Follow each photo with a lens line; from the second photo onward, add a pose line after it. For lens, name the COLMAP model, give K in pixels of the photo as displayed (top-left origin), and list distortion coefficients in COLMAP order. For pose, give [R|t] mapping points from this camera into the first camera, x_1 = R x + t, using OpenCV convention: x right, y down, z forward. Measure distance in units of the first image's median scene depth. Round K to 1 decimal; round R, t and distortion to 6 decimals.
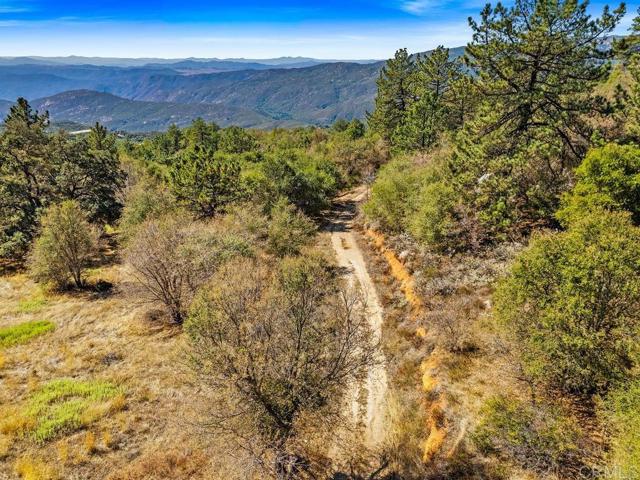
lens RADIAL K [[469.7, 0, 319.3], [0, 469.7, 242.6], [0, 0, 1]] dist [0.065379, -0.053909]
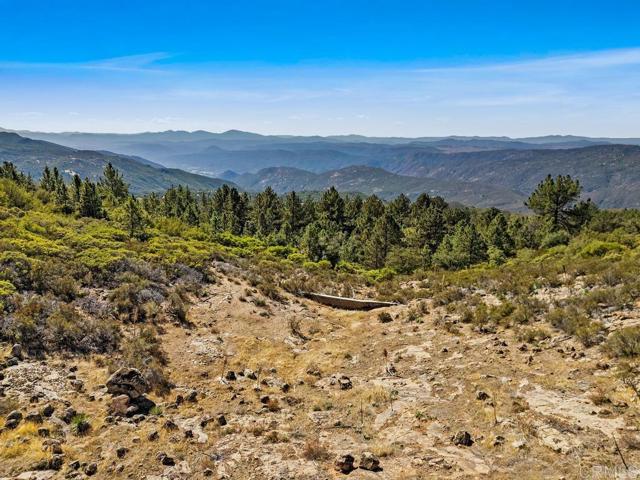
lens RADIAL K [[469.7, 0, 321.6], [0, 469.7, 248.7], [0, 0, 1]] dist [0.065379, -0.053909]
pose [[0.873678, 0.125567, -0.470020, 0.080194], [-0.188151, 0.978152, -0.088421, 0.242126], [0.448648, 0.165687, 0.878216, -1.147341]]
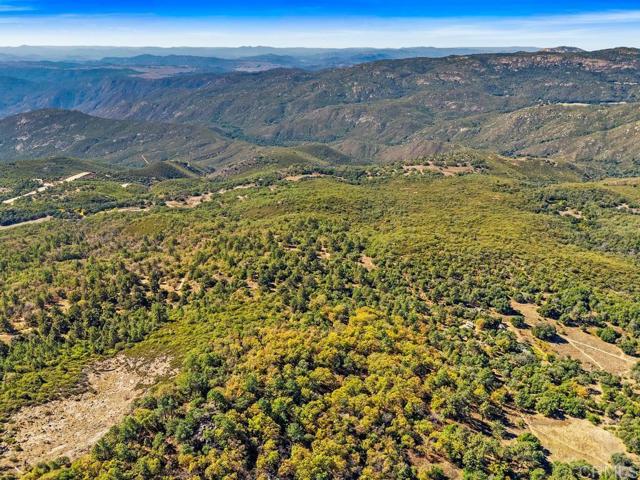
lens RADIAL K [[469.7, 0, 316.7], [0, 469.7, 242.4], [0, 0, 1]] dist [0.065379, -0.053909]
pose [[0.997668, -0.029733, 0.061442, 0.670391], [0.028127, 0.999244, 0.026840, -0.283217], [-0.062194, -0.025050, 0.997750, -2.782587]]
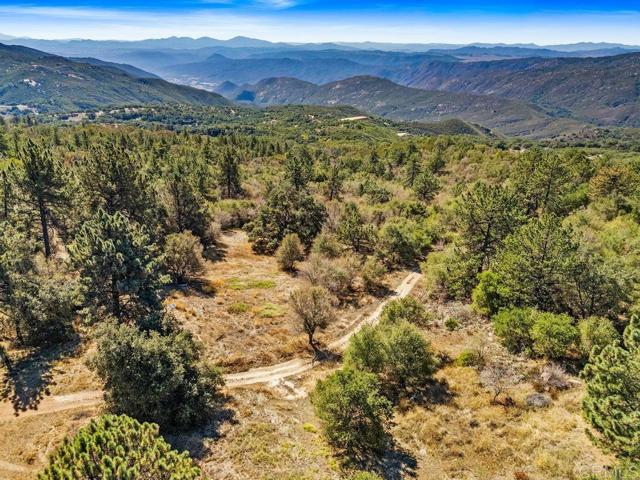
lens RADIAL K [[469.7, 0, 320.7], [0, 469.7, 241.9], [0, 0, 1]] dist [0.065379, -0.053909]
pose [[0.858508, 0.210291, -0.467698, 0.141593], [-0.198314, 0.977237, 0.075368, -0.048281], [0.472900, 0.028047, 0.880669, -0.220039]]
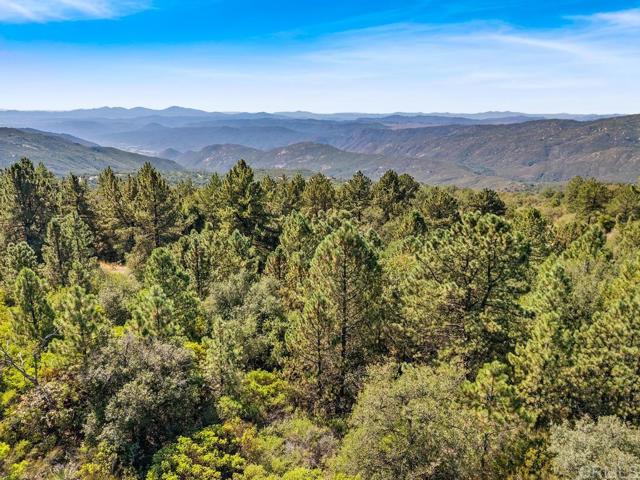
lens RADIAL K [[469.7, 0, 321.2], [0, 469.7, 244.8], [0, 0, 1]] dist [0.065379, -0.053909]
pose [[0.920916, 0.114045, -0.372703, -0.049794], [-0.149670, 0.986396, -0.067988, 0.161404], [0.359879, 0.118393, 0.925457, -0.826909]]
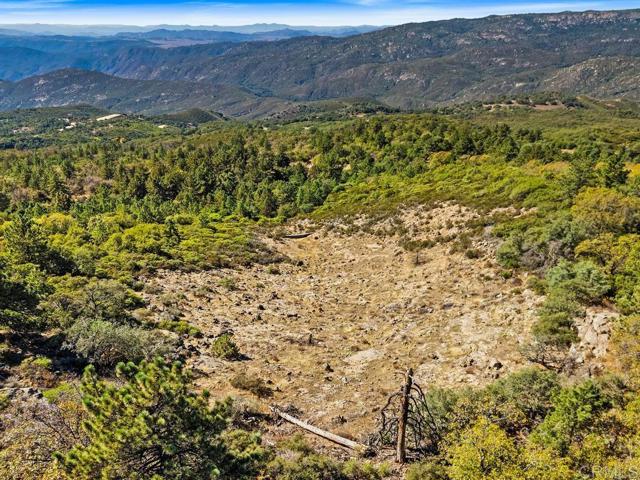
lens RADIAL K [[469.7, 0, 317.3], [0, 469.7, 241.8], [0, 0, 1]] dist [0.065379, -0.053909]
pose [[0.999025, -0.024006, 0.037045, -0.036839], [0.021736, 0.997931, 0.060500, 0.204365], [-0.038421, -0.059636, 0.997480, -1.752150]]
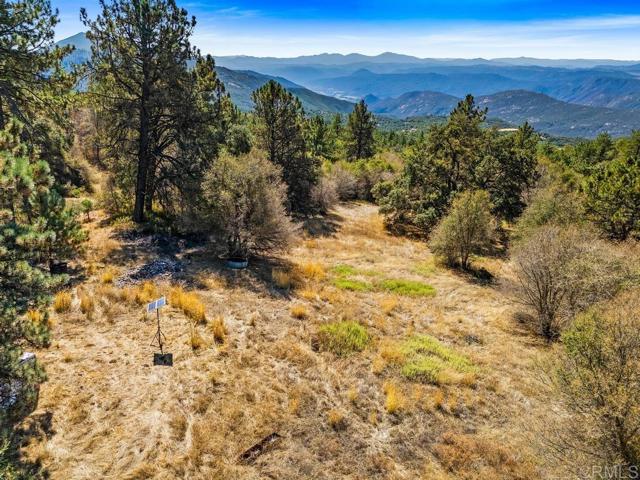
lens RADIAL K [[469.7, 0, 319.5], [0, 469.7, 242.5], [0, 0, 1]] dist [0.065379, -0.053909]
pose [[0.677788, 0.281119, -0.679393, -0.003836], [-0.282691, 0.952632, 0.112156, 0.006985], [0.678741, 0.116040, 0.725152, -0.018360]]
